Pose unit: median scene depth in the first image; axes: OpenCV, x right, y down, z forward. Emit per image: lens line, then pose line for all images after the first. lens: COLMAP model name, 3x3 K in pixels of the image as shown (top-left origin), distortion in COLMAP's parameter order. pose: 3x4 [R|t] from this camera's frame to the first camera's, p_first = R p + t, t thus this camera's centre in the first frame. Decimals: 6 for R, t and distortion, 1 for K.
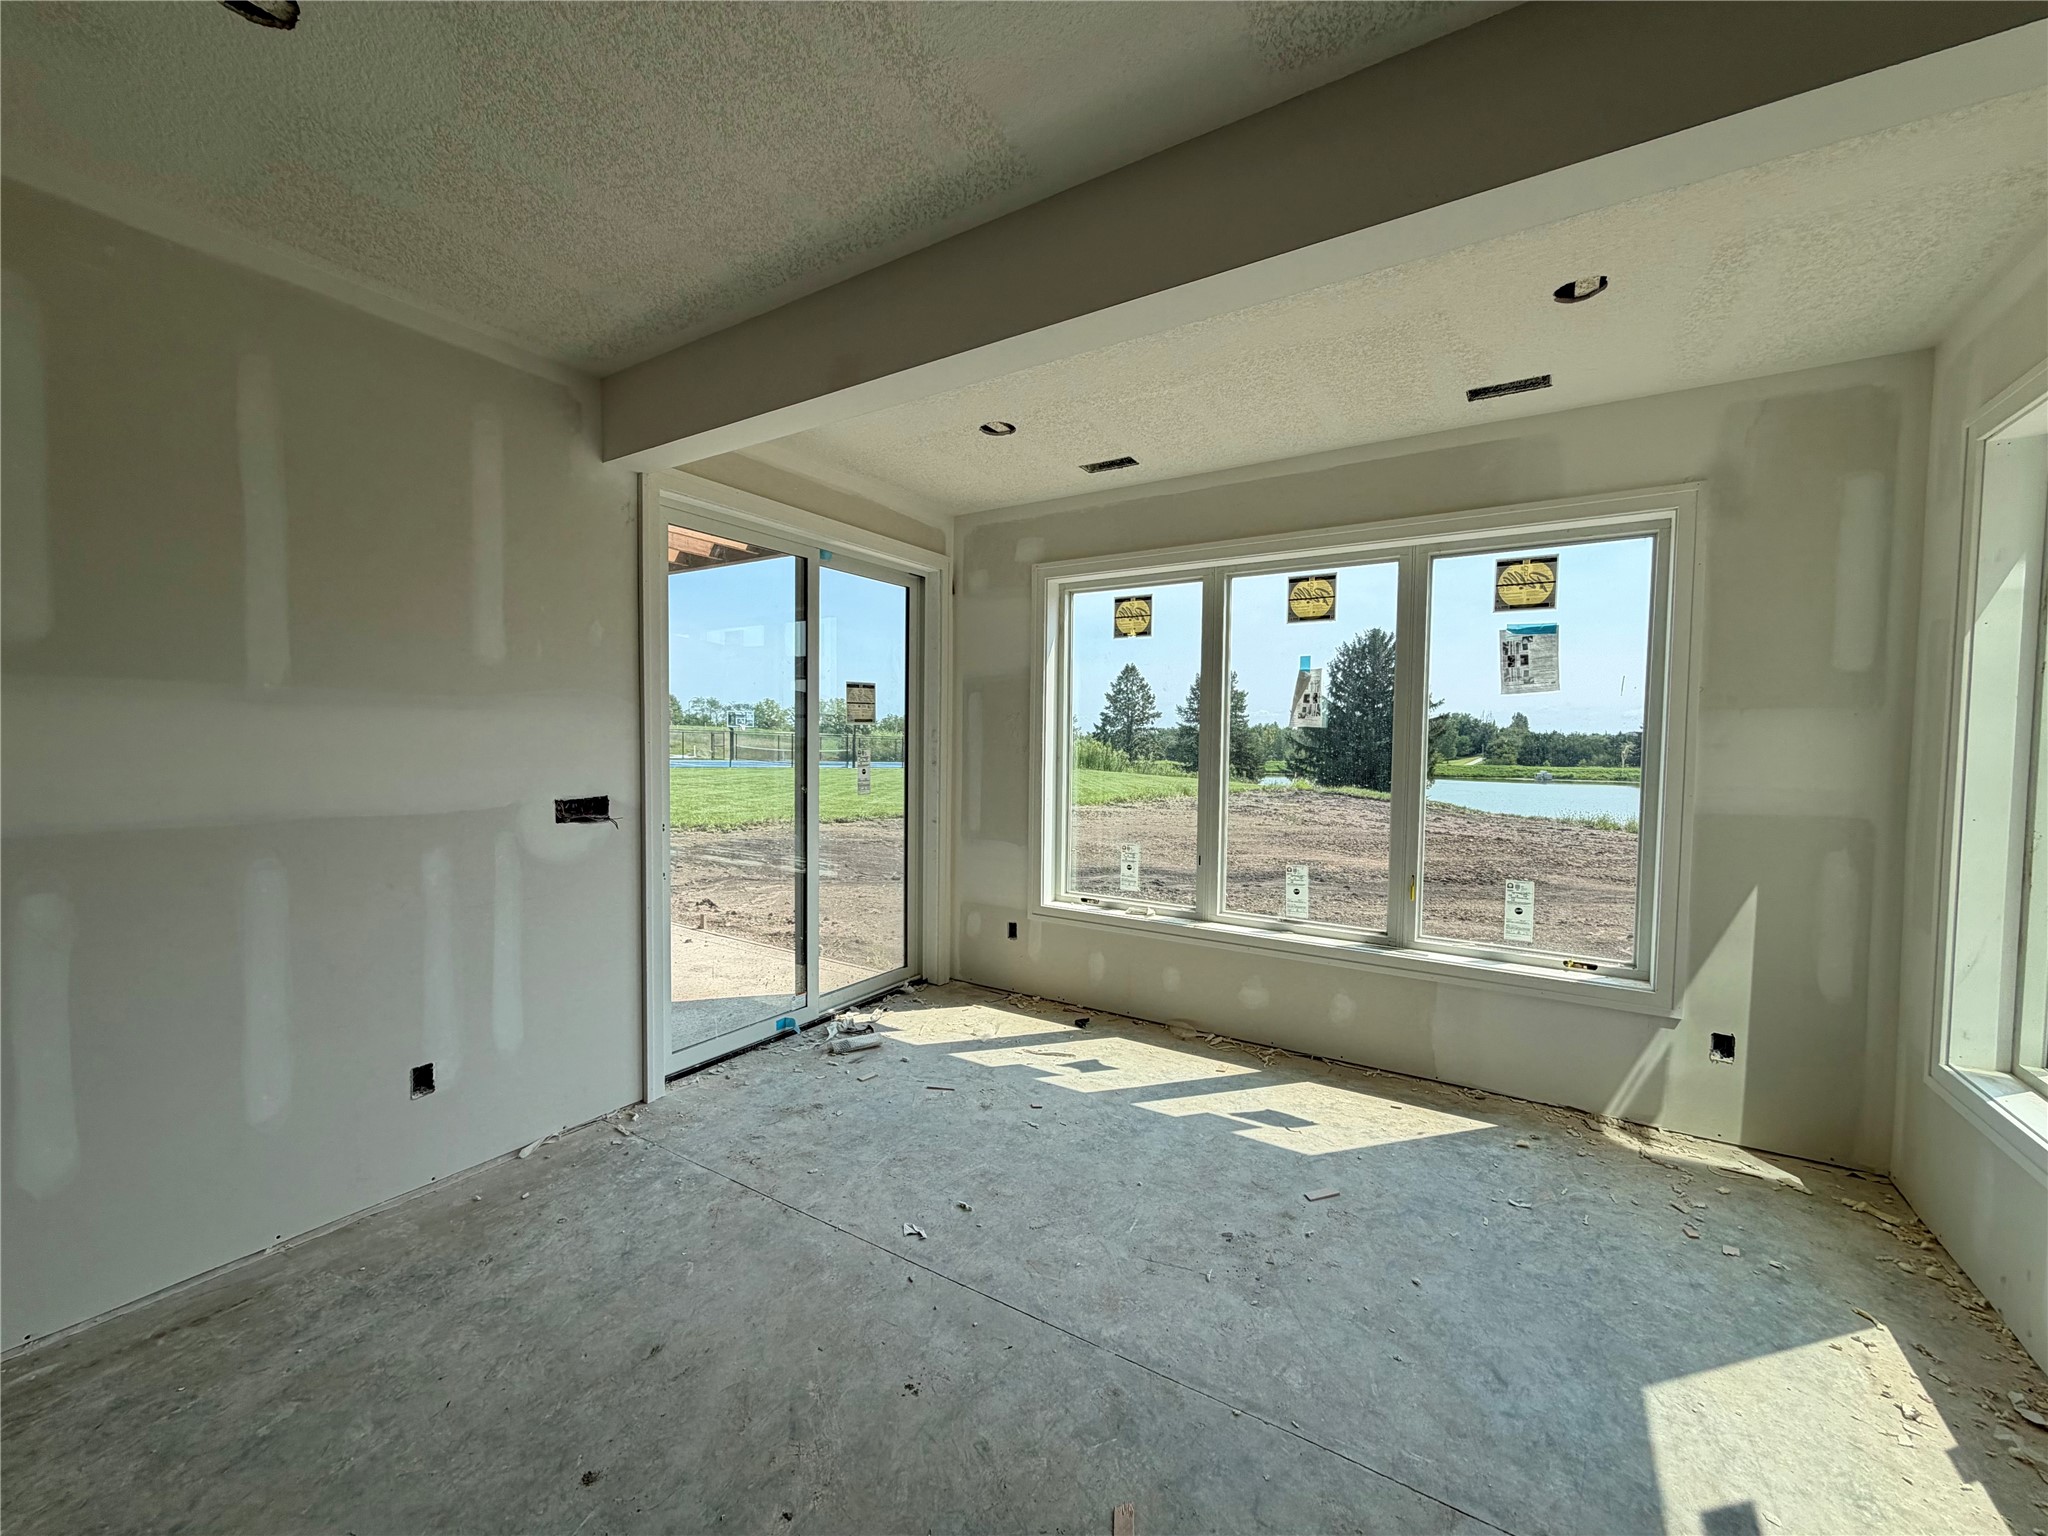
lens RADIAL K [[815.8, 0, 1016.1], [0, 815.8, 776.4], [0, 0, 1]] dist [0.001609, 0.000334]
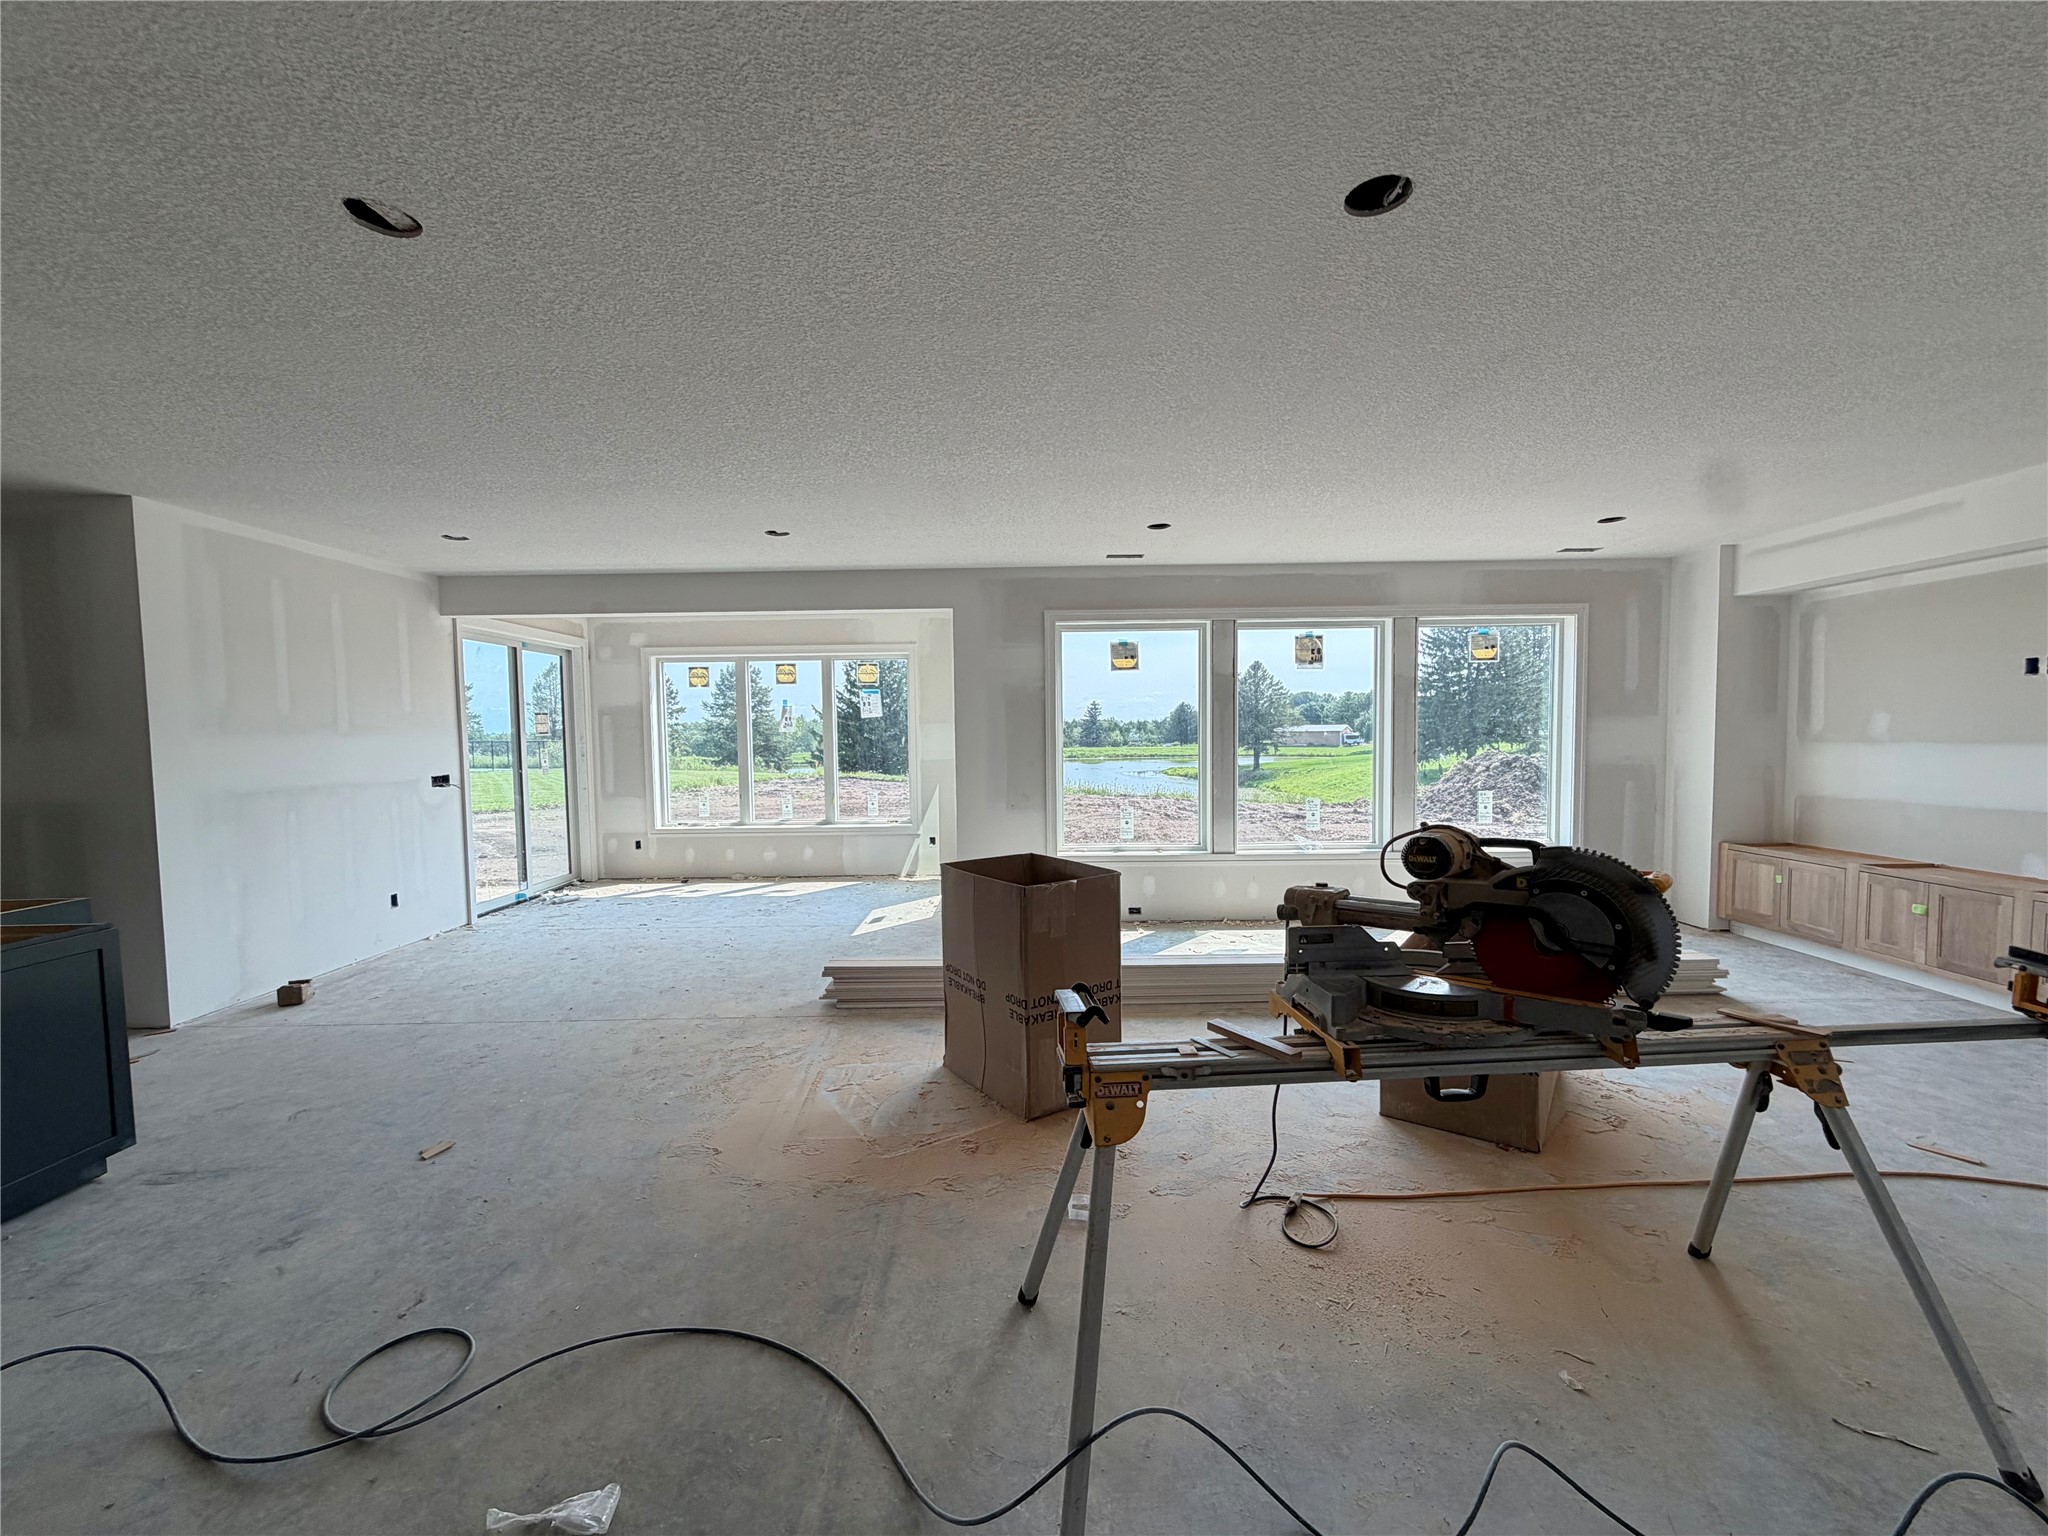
lens RADIAL K [[815.8, 0, 1009.5], [0, 815.8, 784.1], [0, 0, 1]] dist [0.001609, 0.000334]
pose [[0.849348, -0.059745, 0.524442, -0.262316], [0.050274, 0.998213, 0.032298, 0.036612], [-0.525434, -0.001066, 0.850834, -1.050495]]
